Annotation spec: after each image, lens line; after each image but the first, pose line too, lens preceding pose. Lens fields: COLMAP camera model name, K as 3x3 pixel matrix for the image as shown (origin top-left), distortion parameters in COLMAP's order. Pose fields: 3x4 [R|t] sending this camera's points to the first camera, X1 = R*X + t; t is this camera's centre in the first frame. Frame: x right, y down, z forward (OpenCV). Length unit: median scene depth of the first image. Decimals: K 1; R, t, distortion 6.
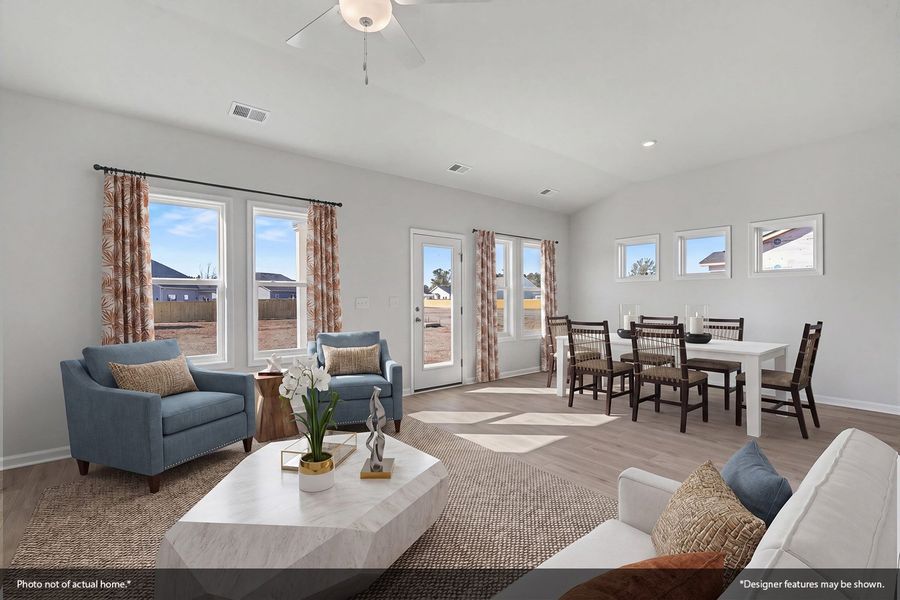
lens RADIAL K [[404.2, 0, 452.1], [0, 404.2, 302.8], [0, 0, 1]] dist [0.001164, 0.000160]
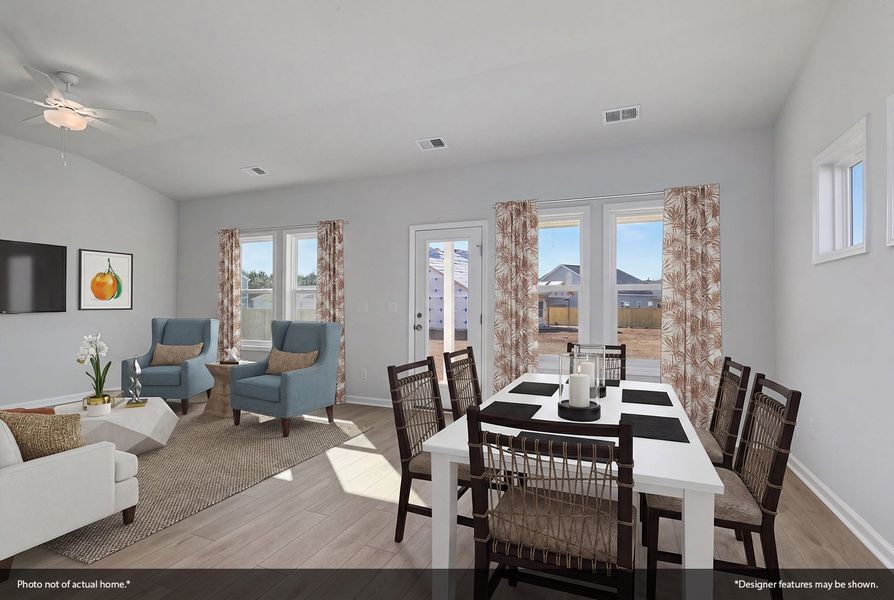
lens RADIAL K [[447.0, 0, 447.0], [0, 447.0, 300.0], [0, 0, 1]] dist [0.000096, -0.000048]
pose [[0.471630, -0.013557, -0.881692, 0.758693], [-0.005615, 0.999815, -0.018377, 0.000025], [0.881779, 0.013618, 0.471467, 0.555874]]
